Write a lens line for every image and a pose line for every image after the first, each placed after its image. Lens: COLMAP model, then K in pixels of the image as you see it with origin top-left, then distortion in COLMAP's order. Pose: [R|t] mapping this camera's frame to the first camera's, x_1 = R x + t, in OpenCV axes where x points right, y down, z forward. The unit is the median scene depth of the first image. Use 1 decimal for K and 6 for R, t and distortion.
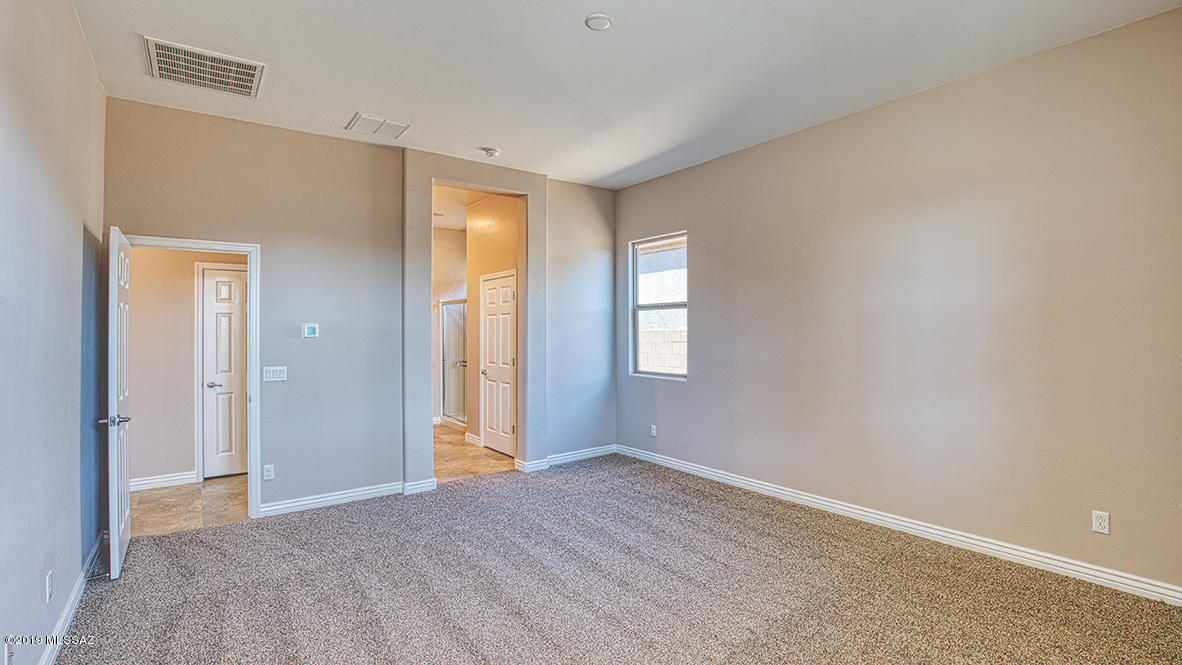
lens RADIAL K [[538.5, 0, 601.3], [0, 538.5, 324.8], [0, 0, 1]] dist [-0.030133, 0.000705]
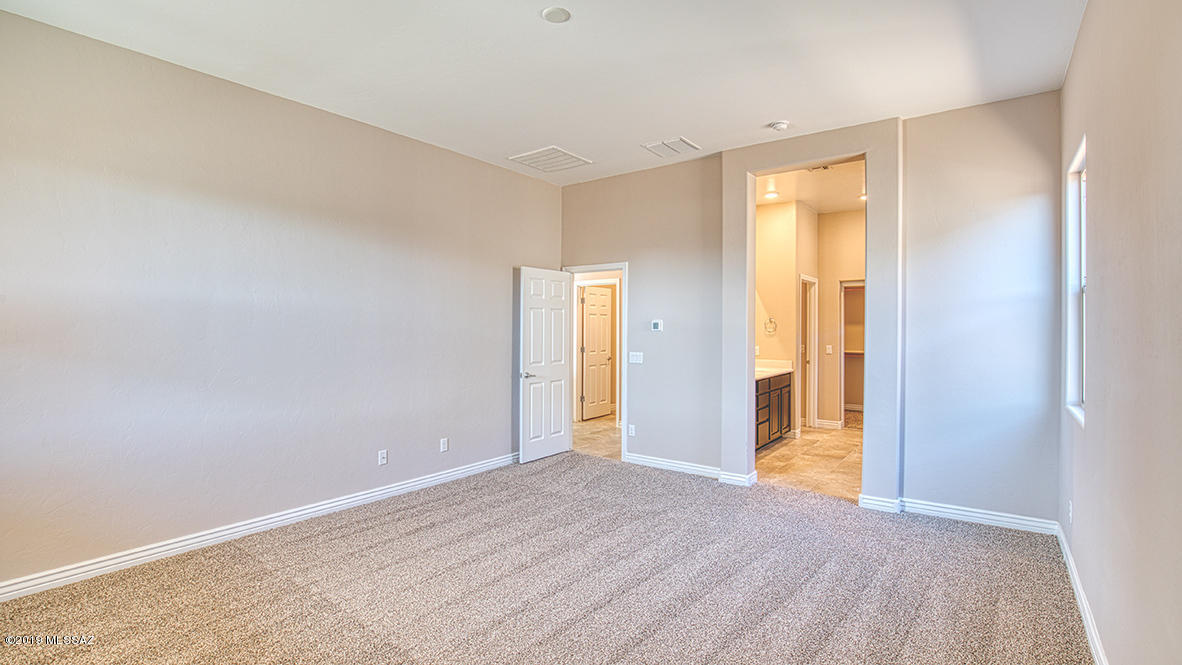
lens RADIAL K [[538.5, 0, 601.3], [0, 538.5, 324.8], [0, 0, 1]] dist [-0.030133, 0.000705]
pose [[0.278852, 0.000878, -0.960334, 0.595903], [0.001856, 0.999997, 0.001454, 0.007238], [0.960332, -0.002188, 0.278850, 0.494529]]
